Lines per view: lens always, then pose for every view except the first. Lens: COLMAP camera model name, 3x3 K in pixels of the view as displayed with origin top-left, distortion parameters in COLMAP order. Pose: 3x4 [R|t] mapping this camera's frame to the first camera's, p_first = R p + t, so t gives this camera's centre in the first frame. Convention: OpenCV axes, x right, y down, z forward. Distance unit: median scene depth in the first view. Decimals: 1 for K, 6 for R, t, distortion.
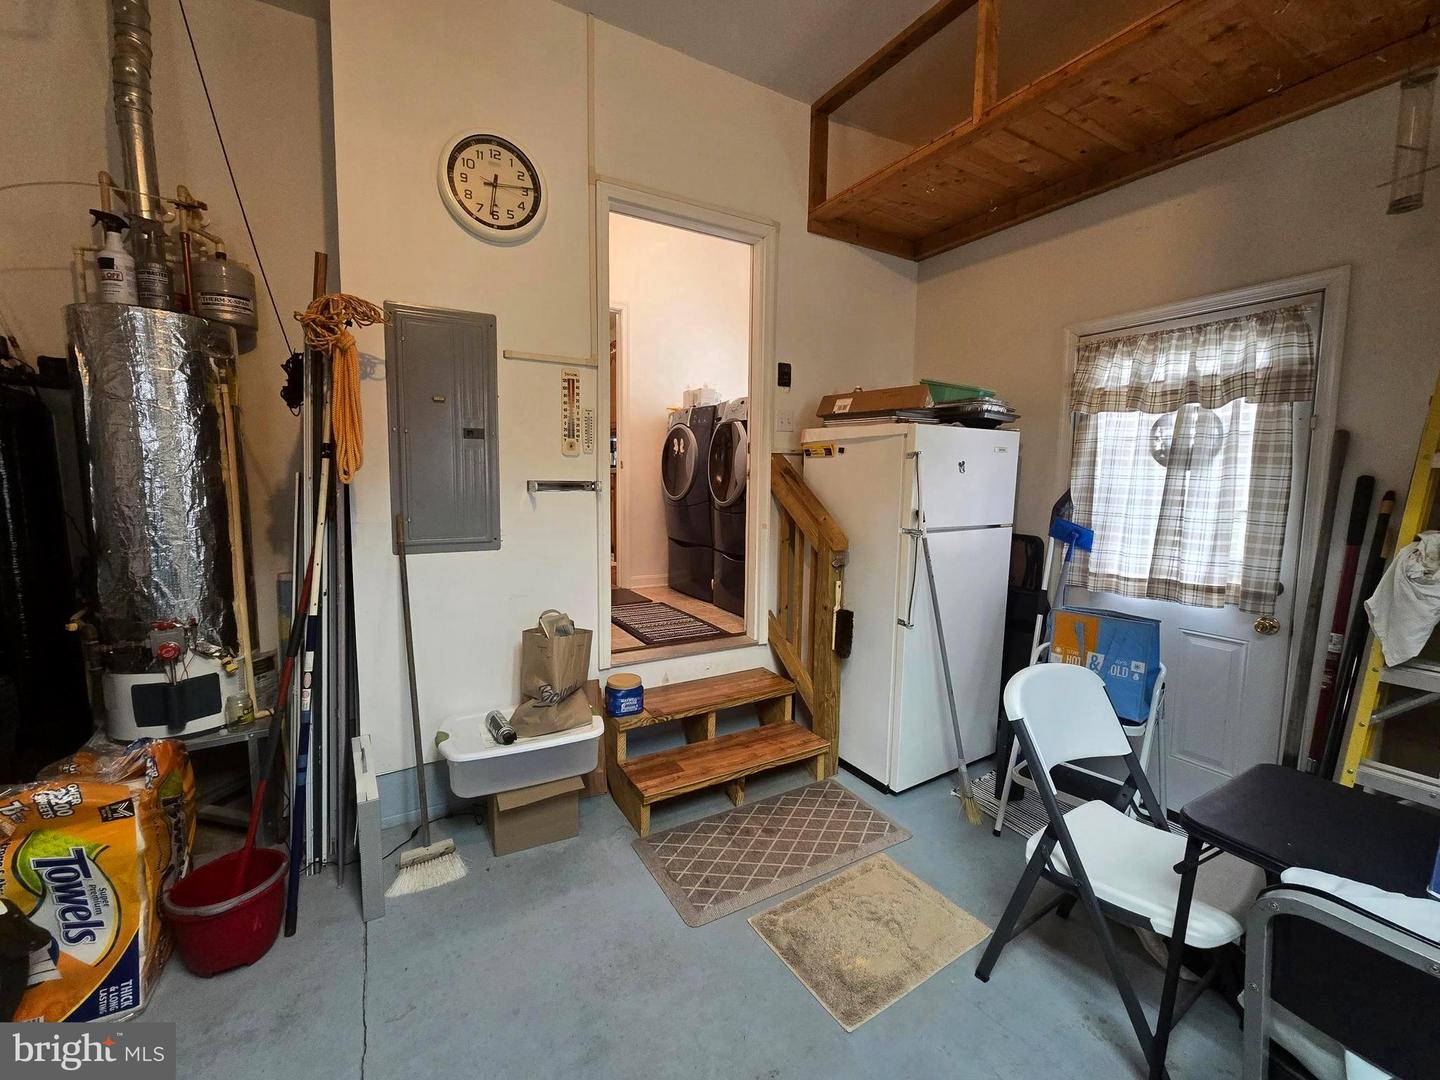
lens RADIAL K [[595.6, 0, 710.6], [0, 595.6, 529.5], [0, 0, 1]] dist [-0.002839, 0.000308]
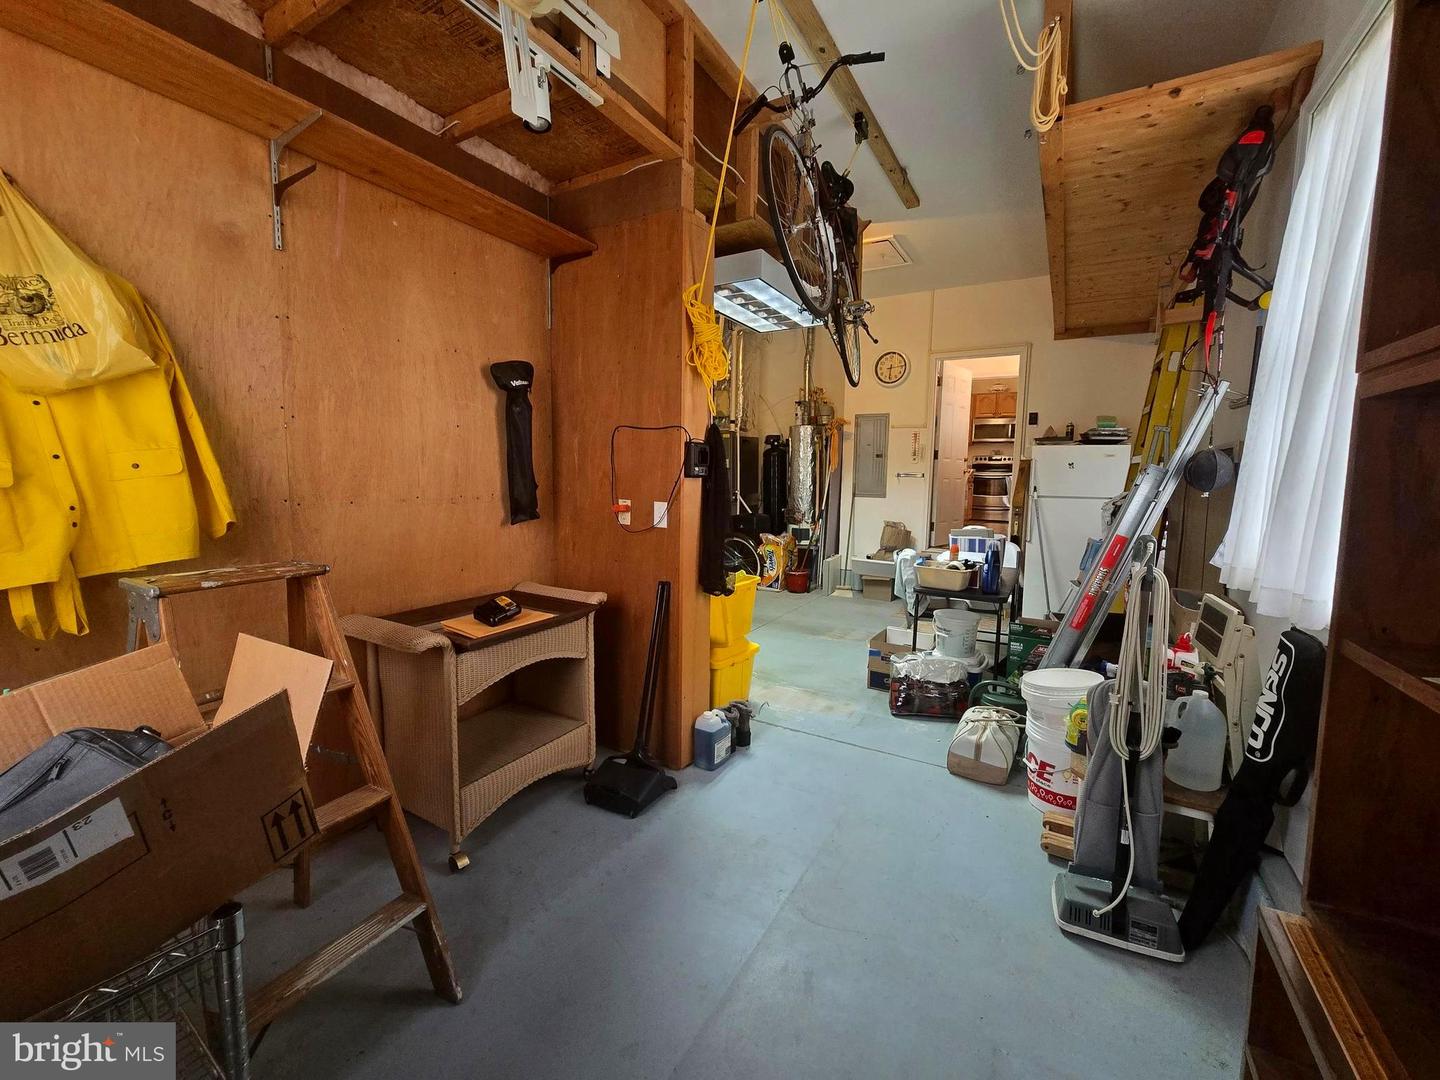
lens RADIAL K [[595.6, 0, 710.6], [0, 595.6, 529.5], [0, 0, 1]] dist [-0.002839, 0.000308]
pose [[0.487958, 0.079963, -0.869197, 1.865116], [-0.083940, 0.995479, 0.044457, 0.139913], [0.868822, 0.051268, 0.492464, -1.177552]]
